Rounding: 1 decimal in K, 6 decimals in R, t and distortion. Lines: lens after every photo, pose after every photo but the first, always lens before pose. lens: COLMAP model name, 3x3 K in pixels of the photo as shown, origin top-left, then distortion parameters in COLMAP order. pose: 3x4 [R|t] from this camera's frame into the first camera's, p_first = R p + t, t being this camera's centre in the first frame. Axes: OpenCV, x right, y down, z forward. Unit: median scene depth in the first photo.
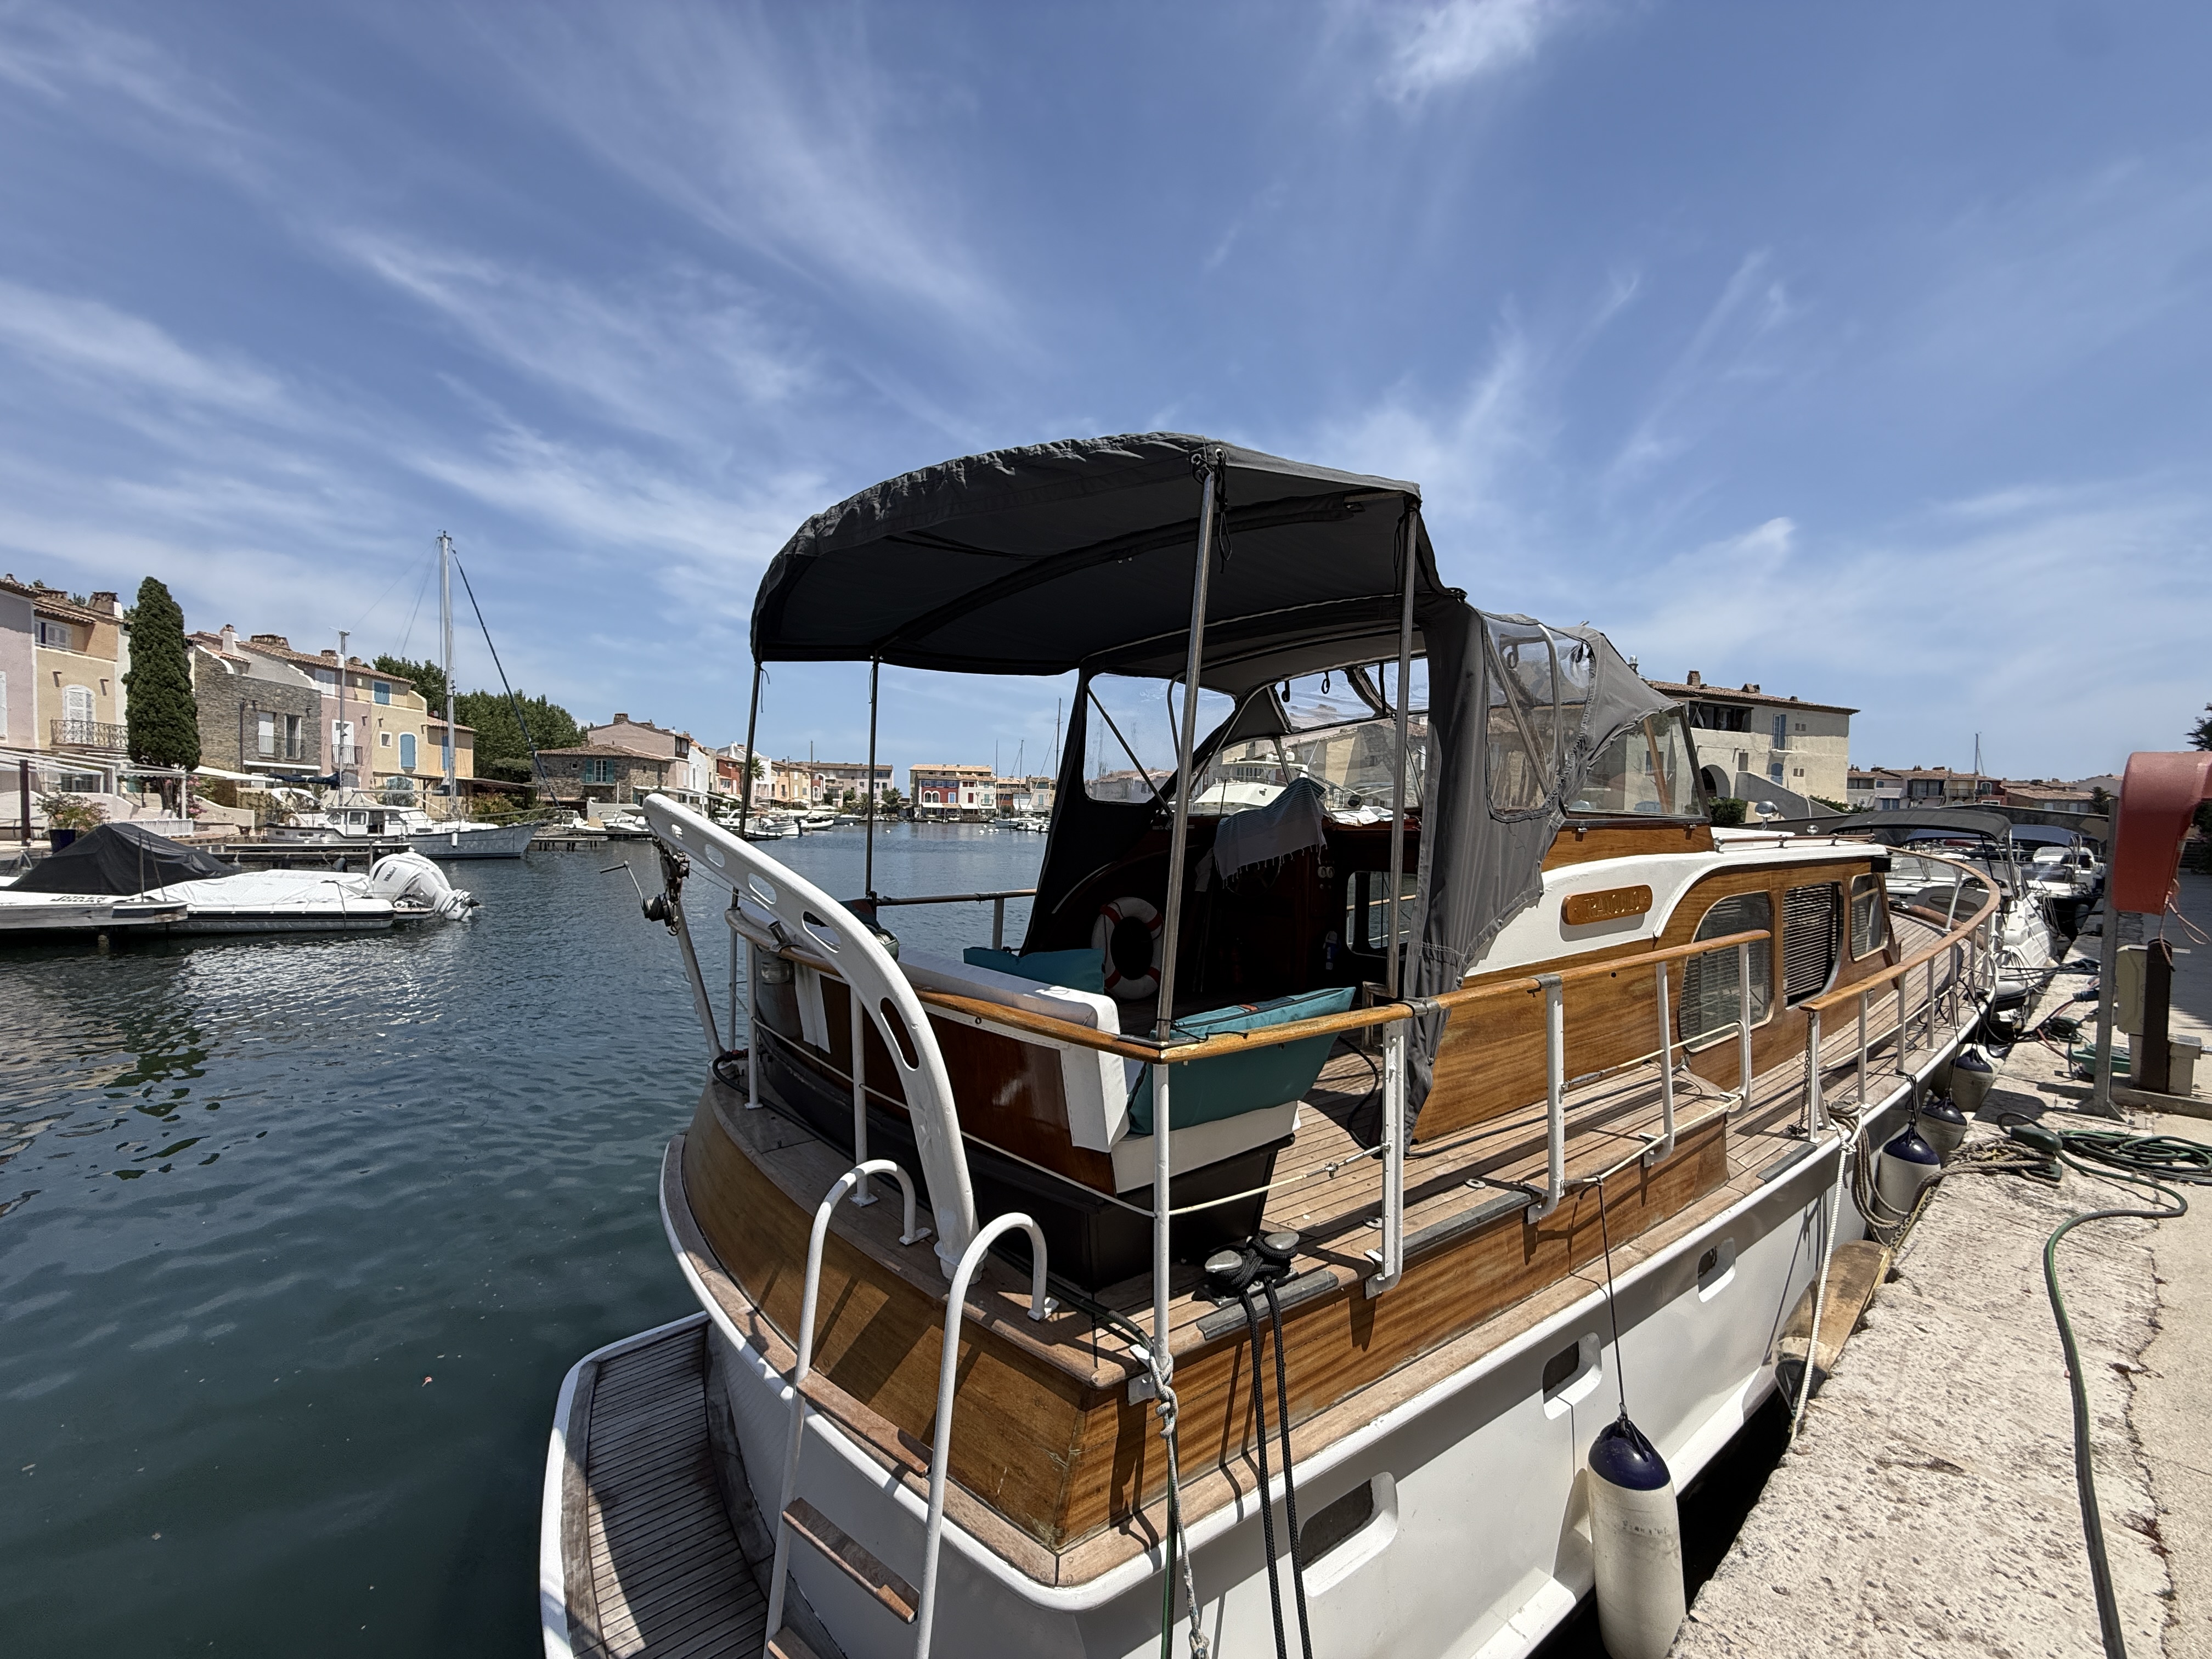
lens RADIAL K [[882.6, 0, 1098.5], [0, 882.6, 832.4], [0, 0, 1]] dist [0.000179, 0.000505]
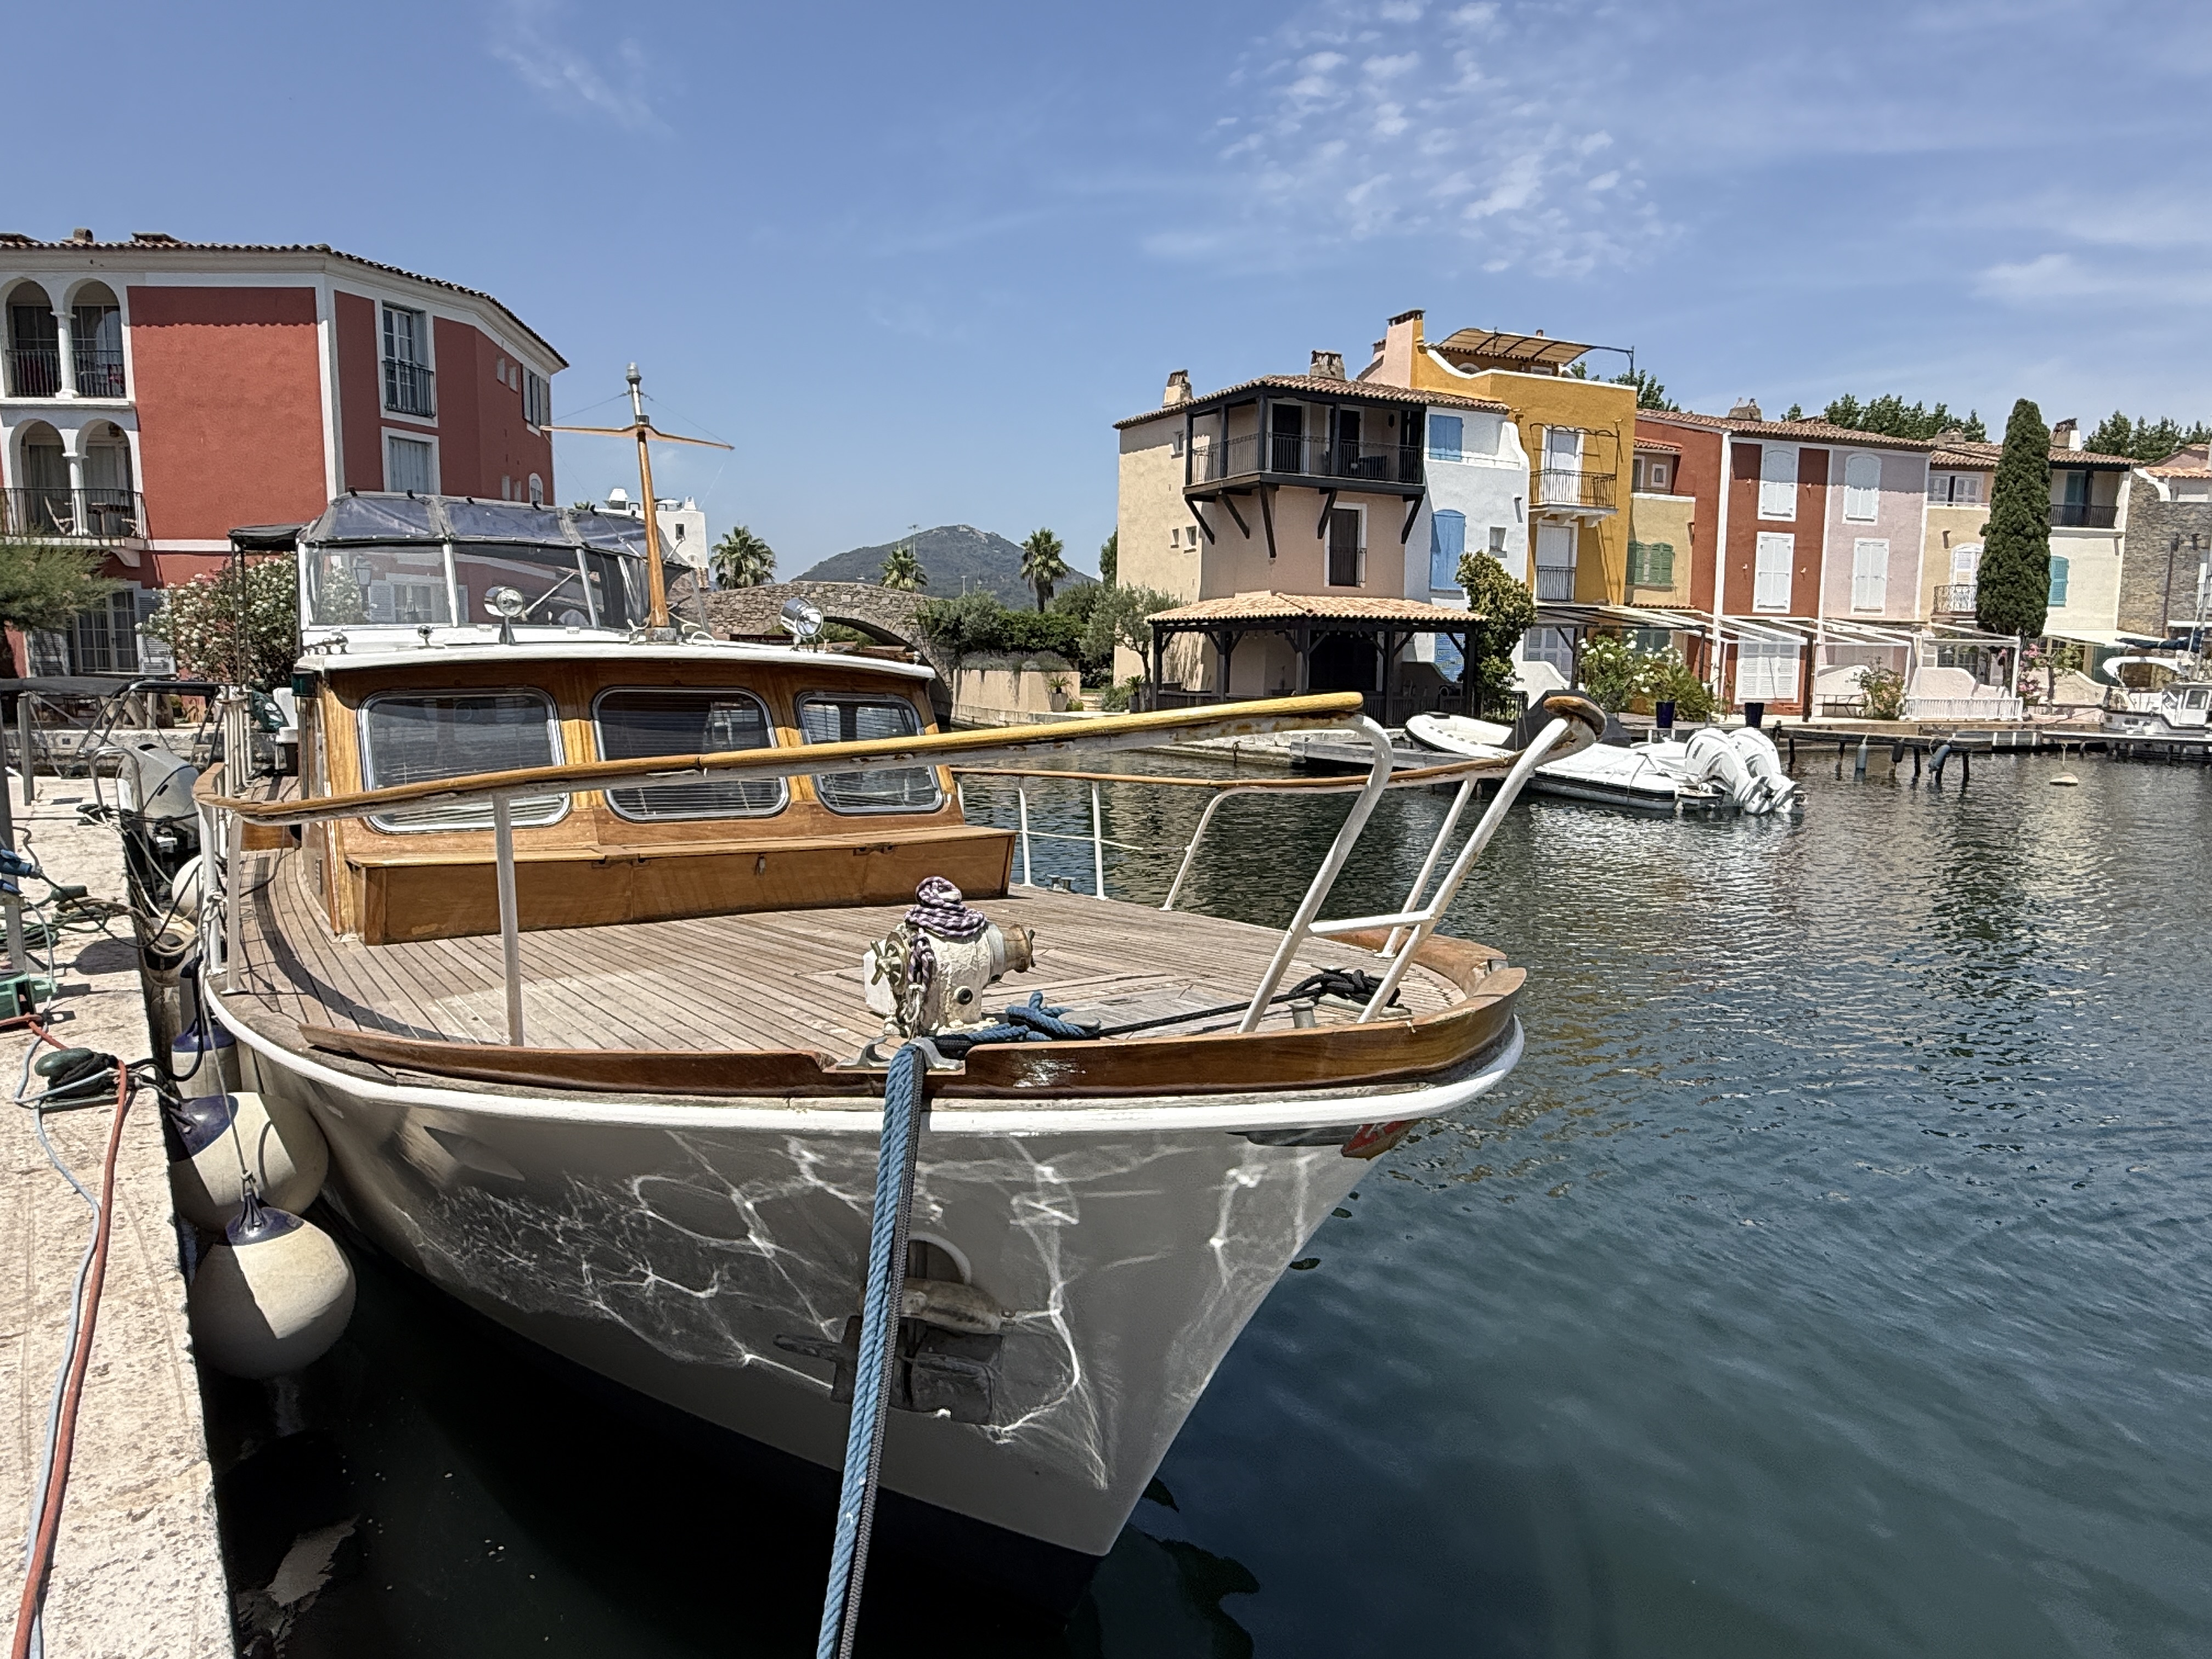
lens RADIAL K [[1397.7, 0, 1106.0], [0, 1397.7, 829.5], [0, 0, 1]] dist [0.000560, 0.001105]
pose [[-0.084919, 0.098050, -0.991552, 0.316734], [-0.034292, 0.994269, 0.101256, 0.003055], [0.995798, 0.042600, -0.081070, 0.286952]]
